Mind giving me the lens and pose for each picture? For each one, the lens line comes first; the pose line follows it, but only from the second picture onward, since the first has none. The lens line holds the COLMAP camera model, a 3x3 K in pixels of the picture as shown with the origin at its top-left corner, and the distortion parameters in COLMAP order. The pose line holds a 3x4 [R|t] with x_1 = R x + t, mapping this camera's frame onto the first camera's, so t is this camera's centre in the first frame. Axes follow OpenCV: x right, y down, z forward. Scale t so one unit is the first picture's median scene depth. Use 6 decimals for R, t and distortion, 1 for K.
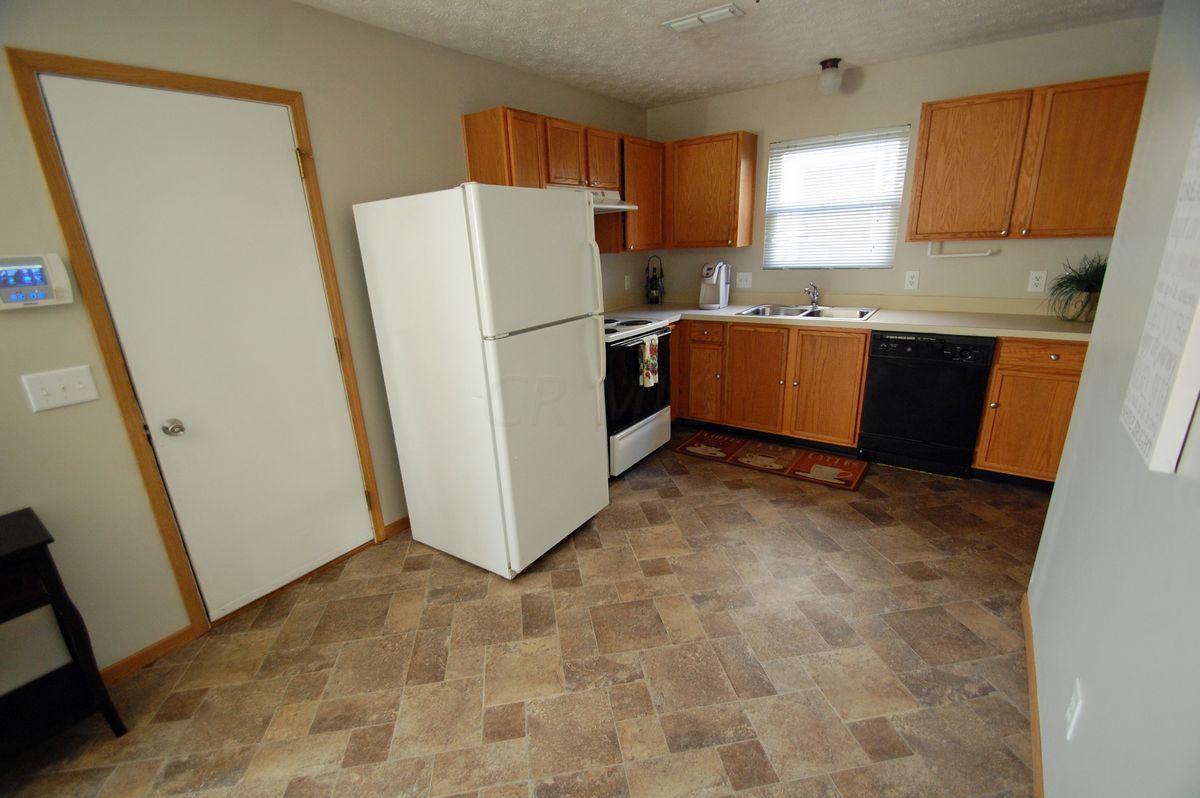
lens RADIAL K [[528.8, 0, 592.1], [0, 528.8, 399.8], [0, 0, 1]] dist [0.019594, -0.022790]
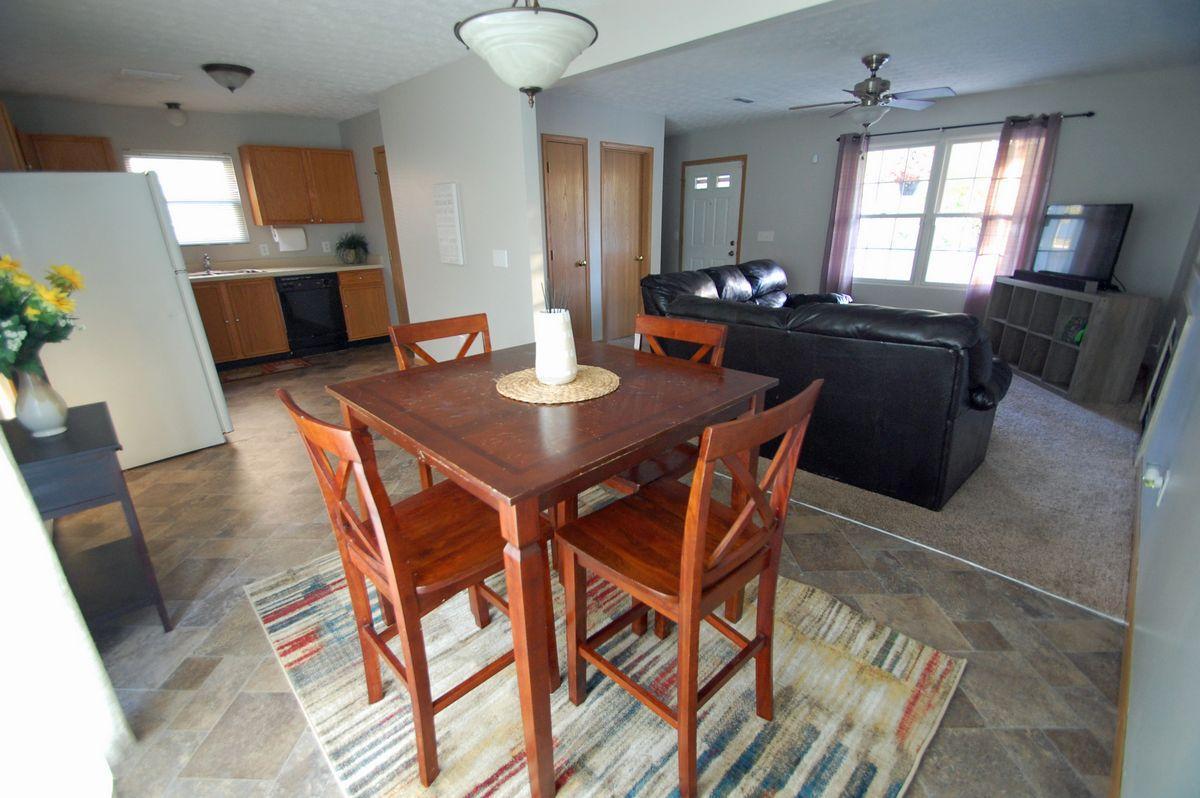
lens RADIAL K [[528.8, 0, 592.1], [0, 528.8, 399.8], [0, 0, 1]] dist [0.019594, -0.022790]
pose [[0.171873, -0.287869, 0.942121, -0.945697], [0.309959, 0.923582, 0.225658, 0.152634], [-0.935086, 0.253234, 0.247966, -0.243759]]
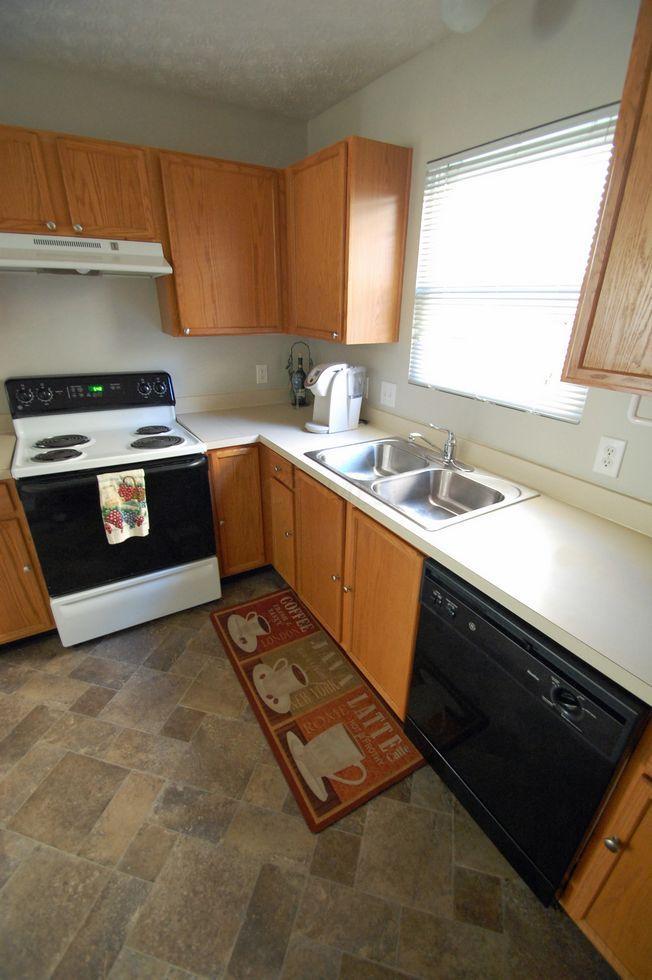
lens RADIAL K [[431.8, 0, 329.8], [0, 431.8, 496.4], [0, 0, 1]] dist [0.019594, -0.022790]
pose [[0.921728, 0.216758, -0.321611, 0.529902], [-0.171411, 0.971533, 0.163531, -0.222646], [0.347902, -0.095603, 0.932644, 0.567082]]
